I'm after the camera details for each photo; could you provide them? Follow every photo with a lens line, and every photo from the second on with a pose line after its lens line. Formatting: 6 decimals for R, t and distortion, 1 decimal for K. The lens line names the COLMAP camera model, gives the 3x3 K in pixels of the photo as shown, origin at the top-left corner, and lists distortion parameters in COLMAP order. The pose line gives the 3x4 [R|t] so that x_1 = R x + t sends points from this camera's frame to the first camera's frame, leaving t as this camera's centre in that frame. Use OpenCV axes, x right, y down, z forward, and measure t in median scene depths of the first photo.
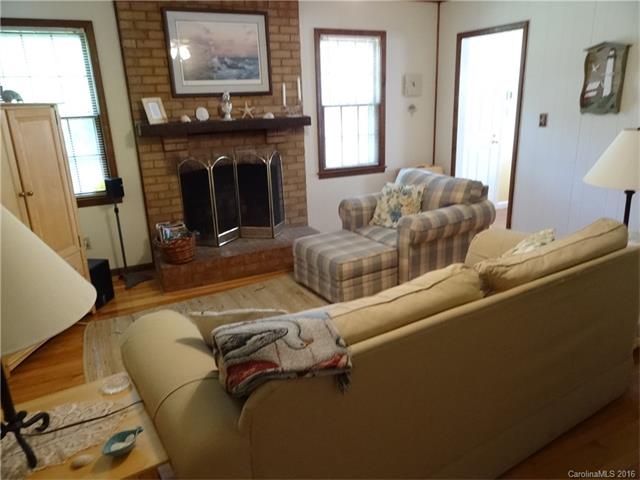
lens RADIAL K [[462.3, 0, 320.6], [0, 462.3, 240.3], [0, 0, 1]] dist [-0.008524, 0.000602]
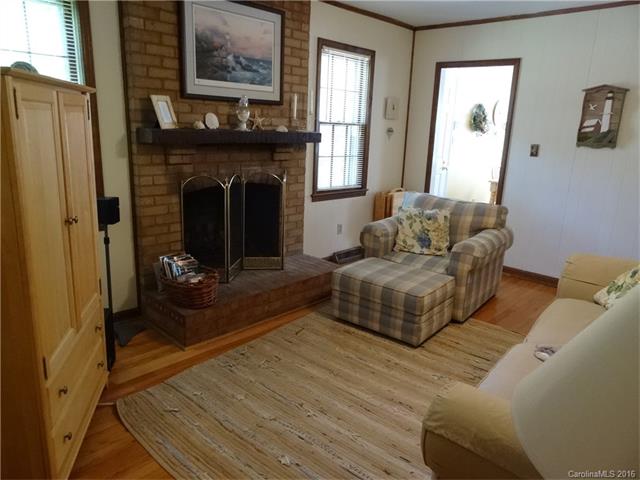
lens RADIAL K [[462.3, 0, 320.1], [0, 462.3, 238.2], [0, 0, 1]] dist [-0.008524, 0.000602]
pose [[0.934721, -0.014436, 0.355090, -0.373277], [0.032424, 0.998471, -0.044761, -0.023556], [-0.353901, 0.053352, 0.933760, 0.180992]]
